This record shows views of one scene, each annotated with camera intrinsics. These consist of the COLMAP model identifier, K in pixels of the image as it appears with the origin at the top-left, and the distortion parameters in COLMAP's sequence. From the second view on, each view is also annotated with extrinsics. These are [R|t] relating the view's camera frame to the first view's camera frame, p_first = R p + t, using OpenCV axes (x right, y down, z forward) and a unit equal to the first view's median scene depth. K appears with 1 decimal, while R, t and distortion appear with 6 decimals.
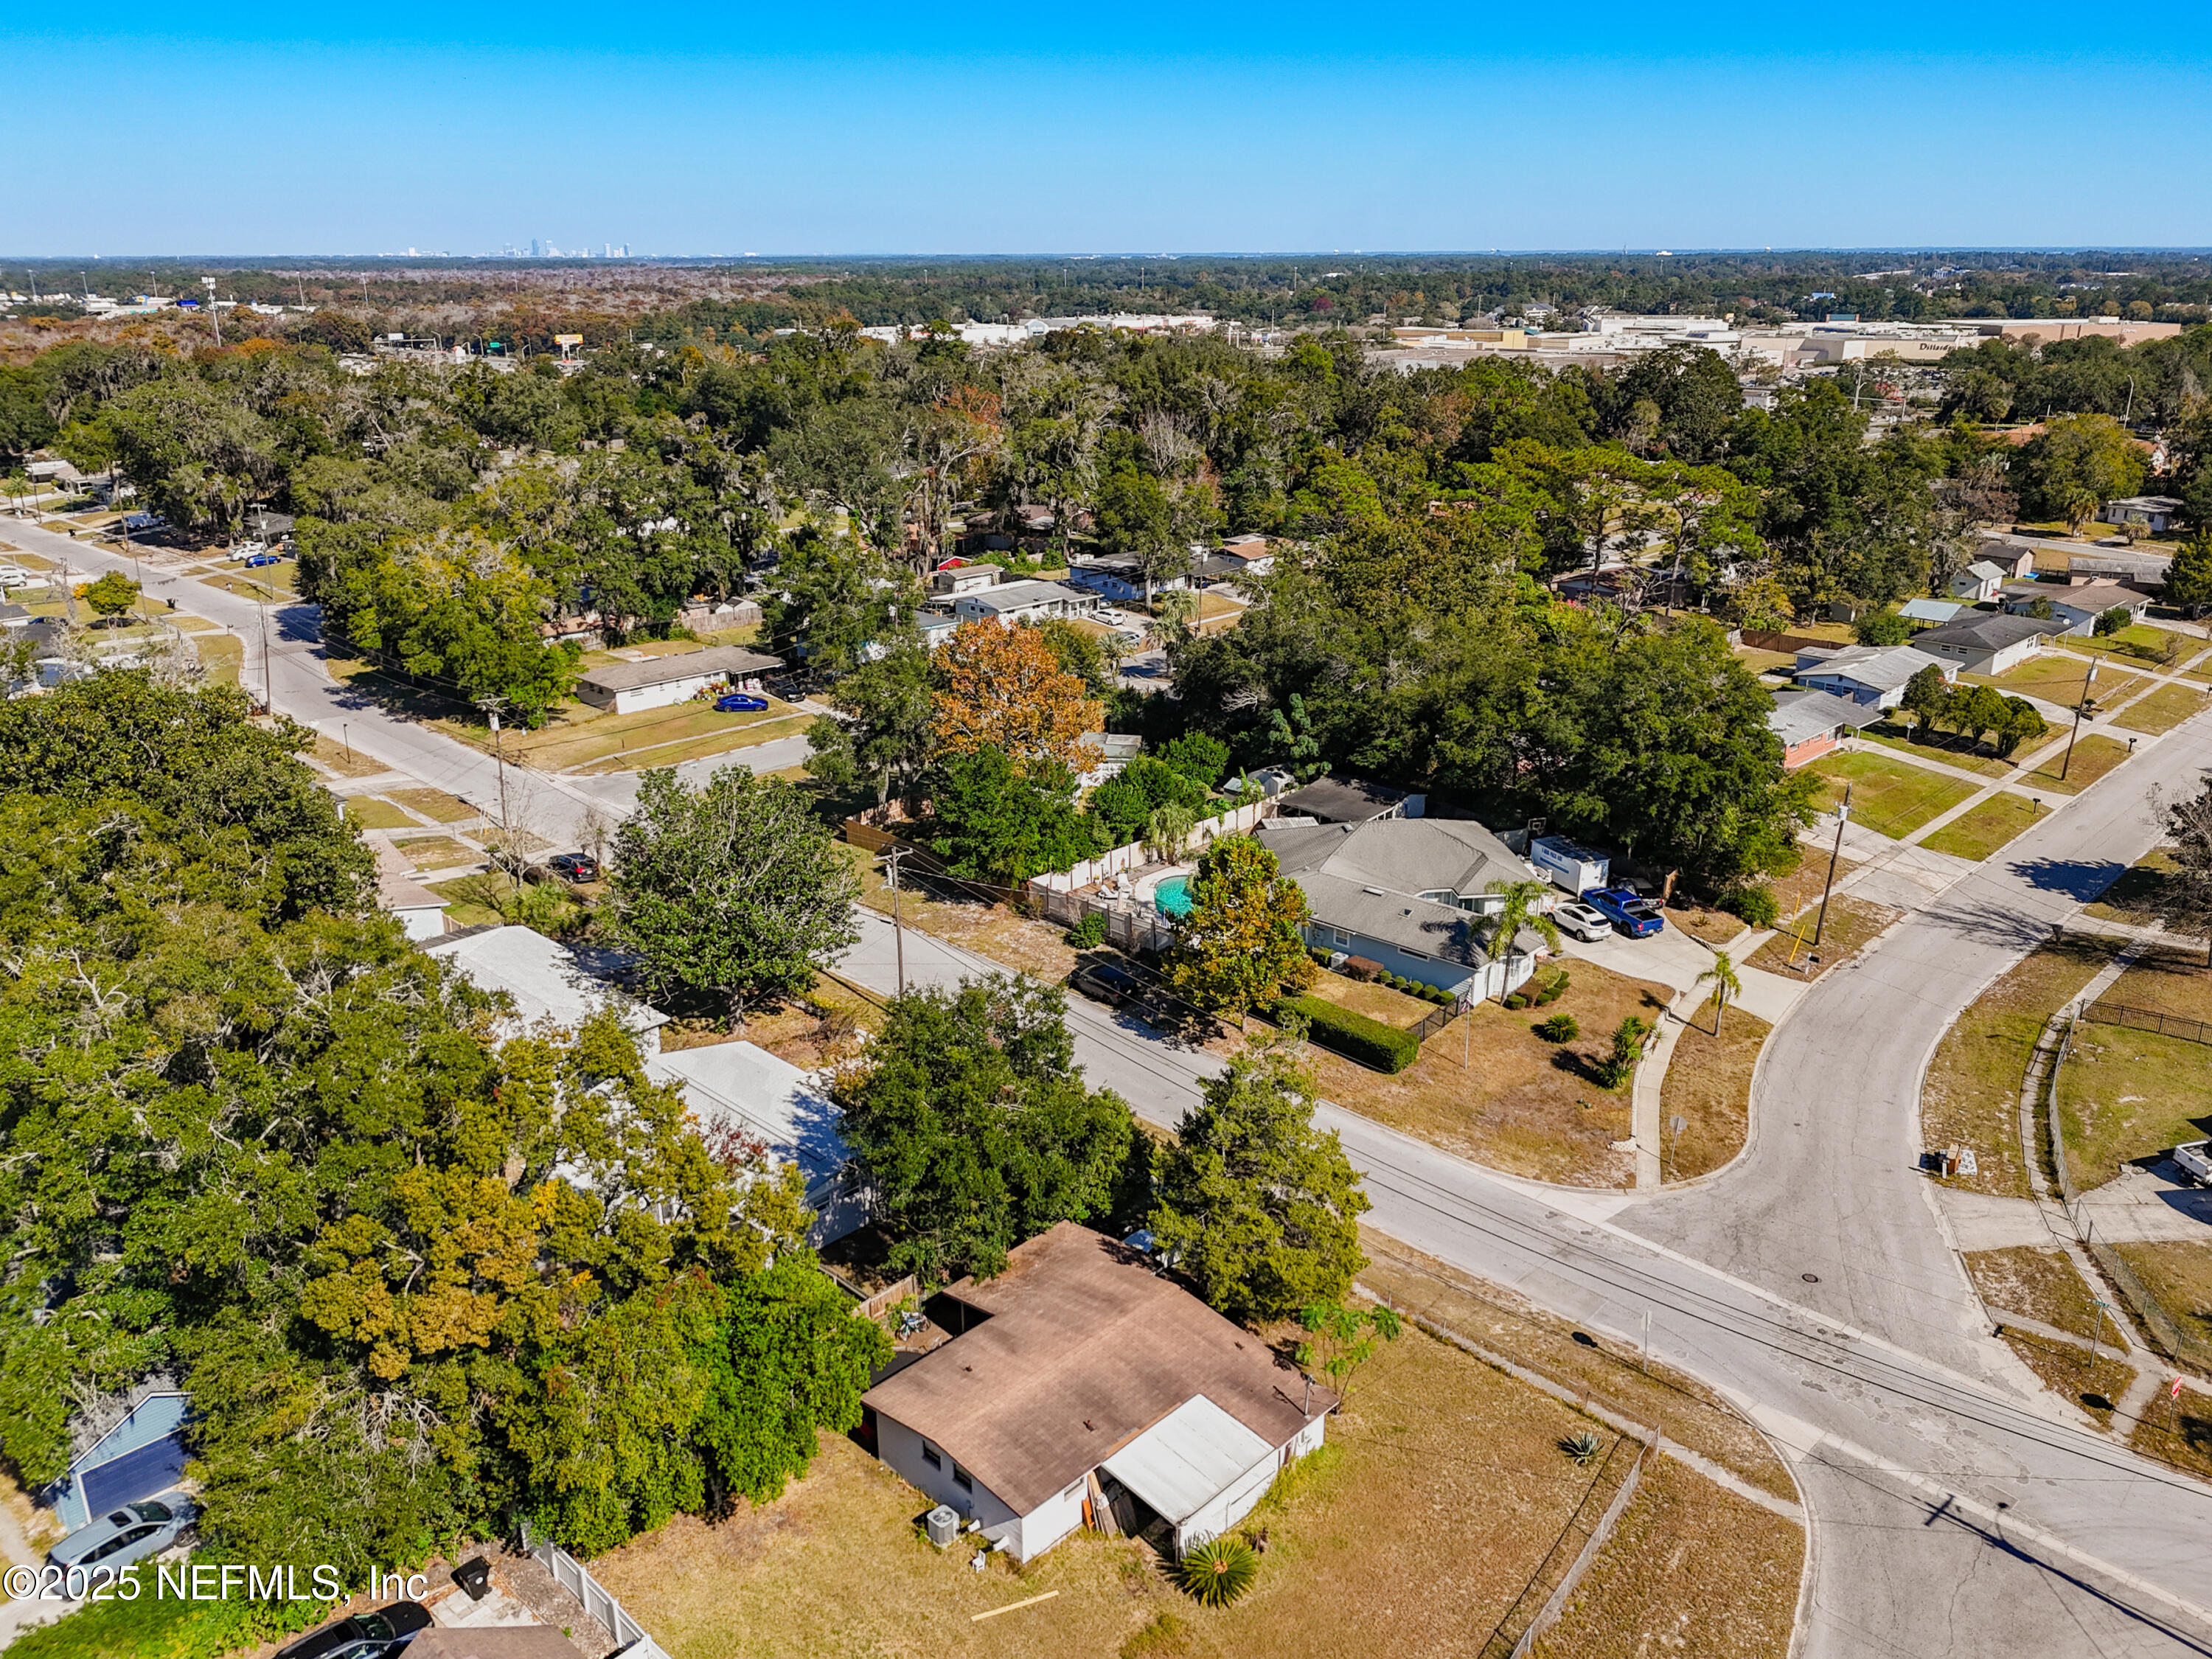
lens RADIAL K [[1651.1, 0, 1106.0], [0, 1651.1, 829.5], [0, 0, 1]] dist [0.000102, -0.001331]
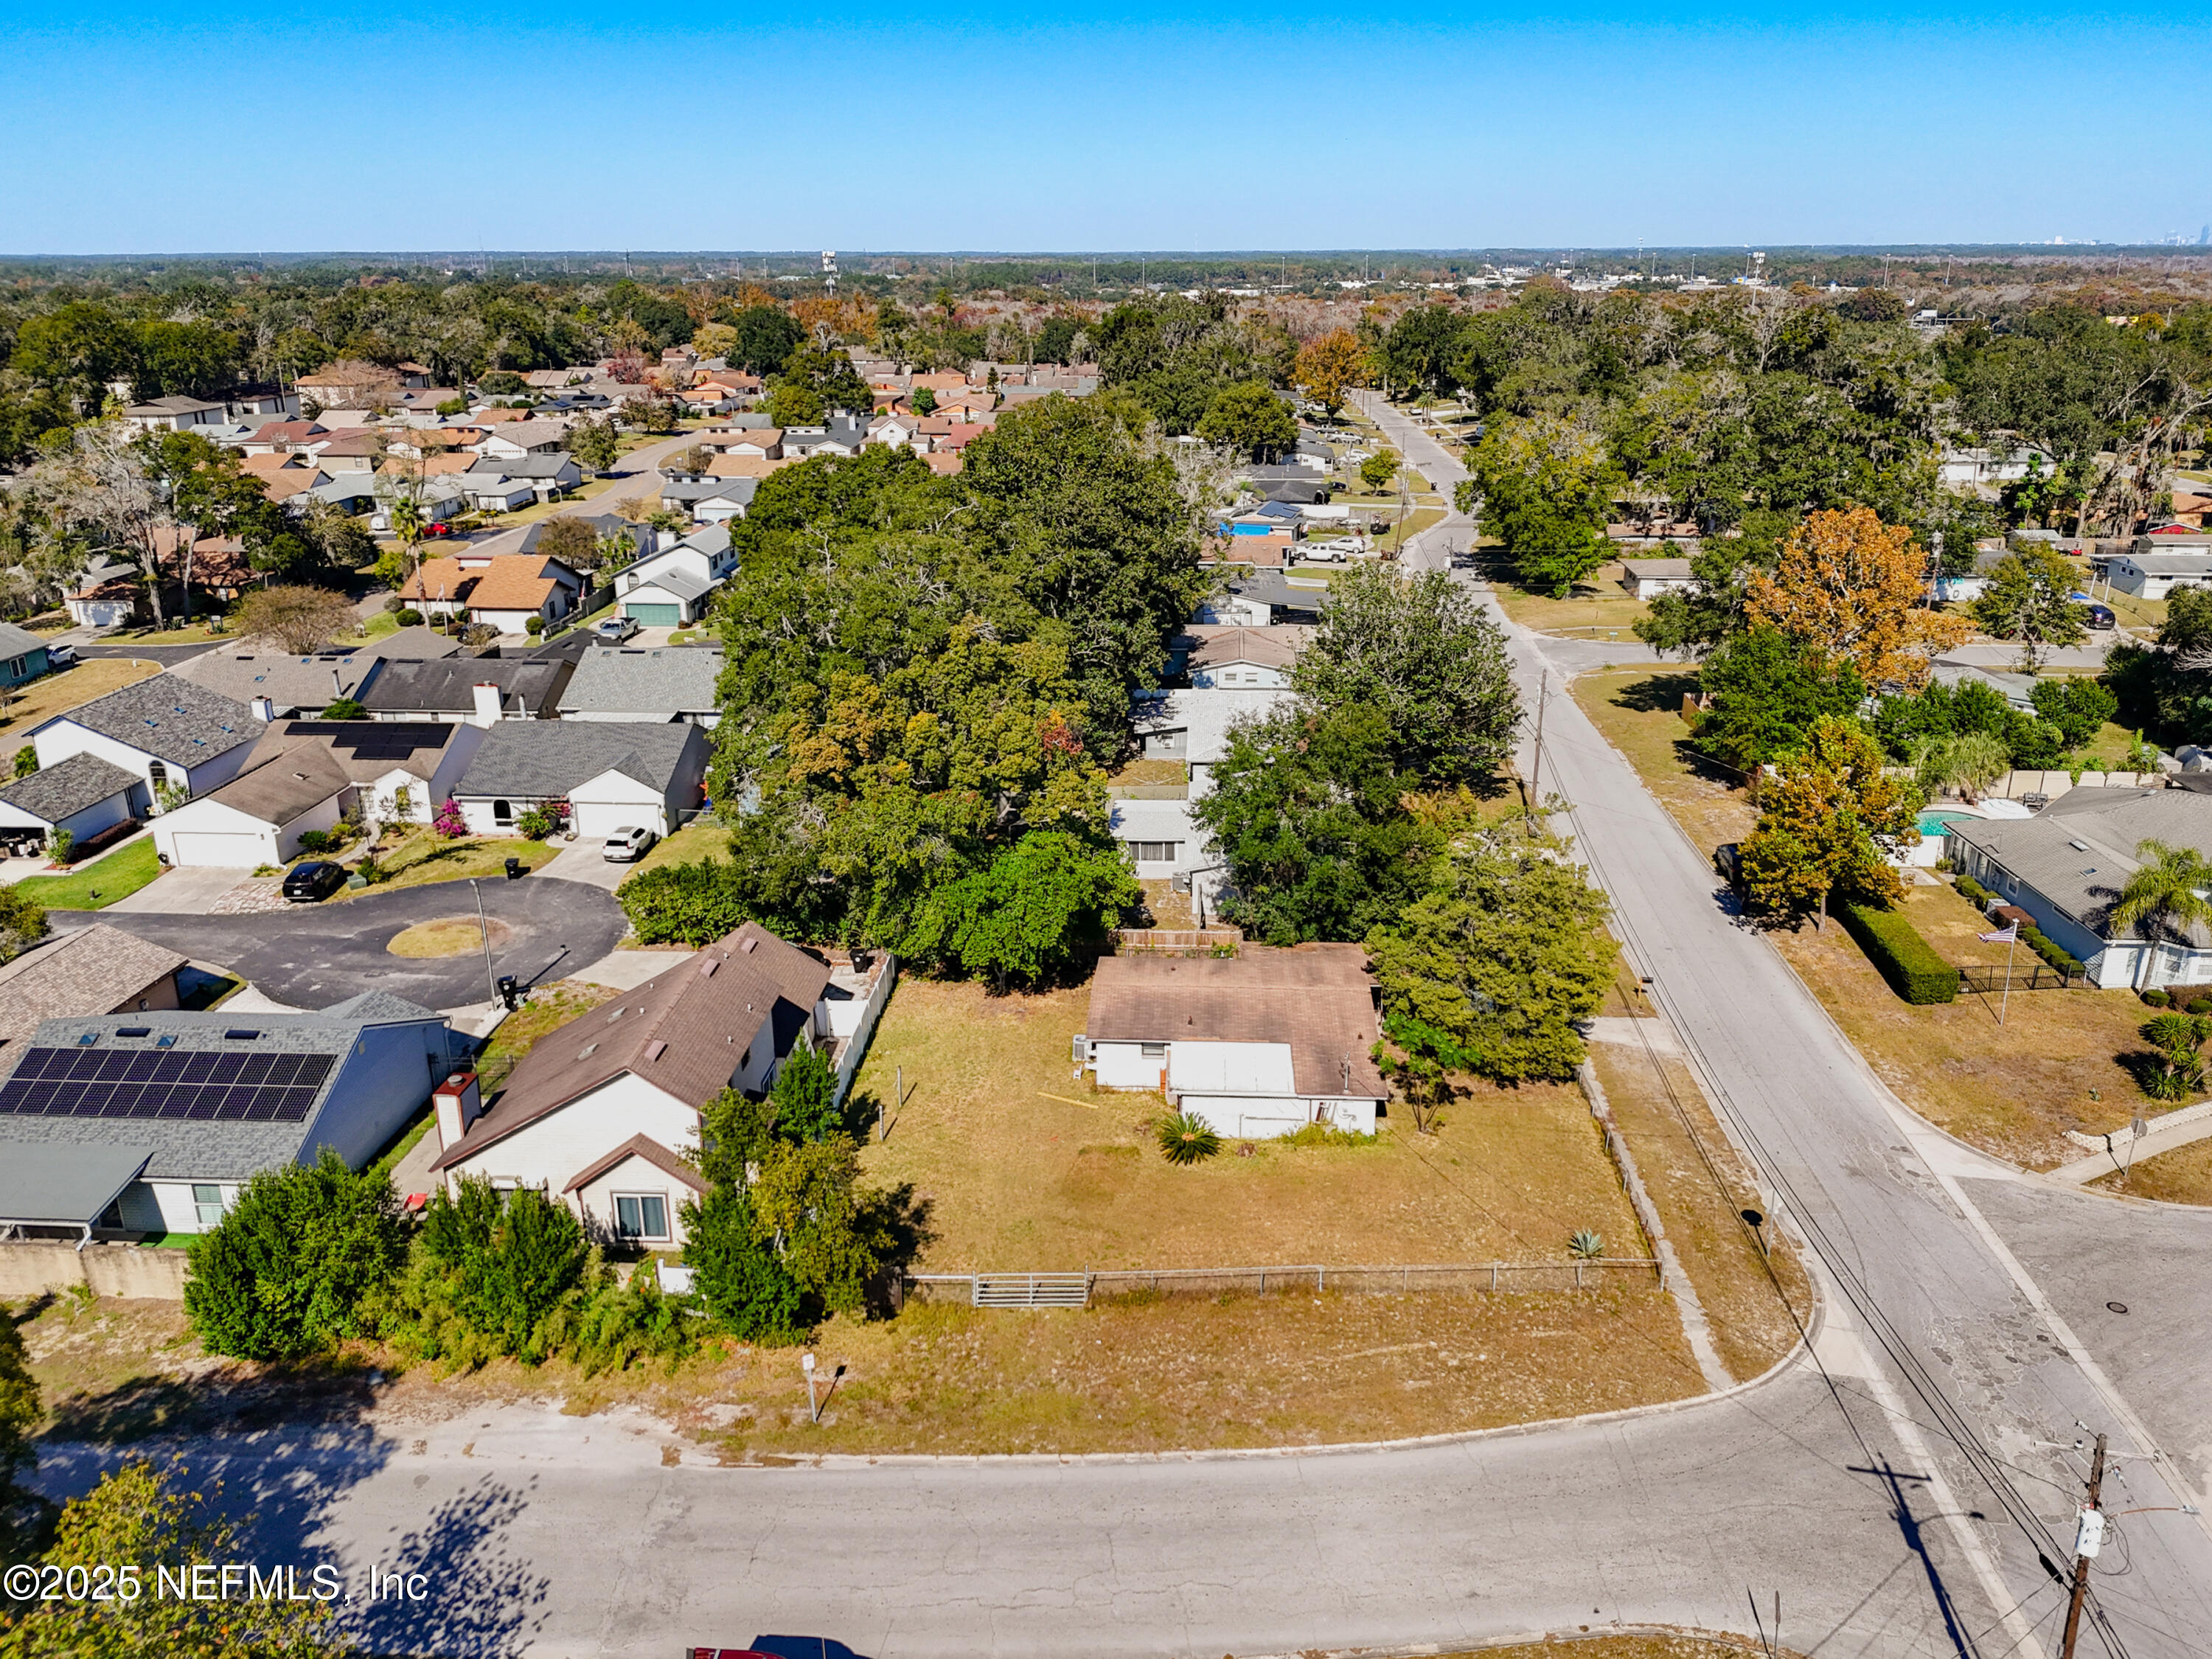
lens RADIAL K [[1651.1, 0, 1106.0], [0, 1651.1, 829.5], [0, 0, 1]] dist [0.000102, -0.001331]
pose [[0.656669, 0.249806, -0.711606, 0.550815], [-0.241169, 0.963561, 0.115704, 0.064705], [0.714579, 0.095638, 0.692986, 0.058766]]
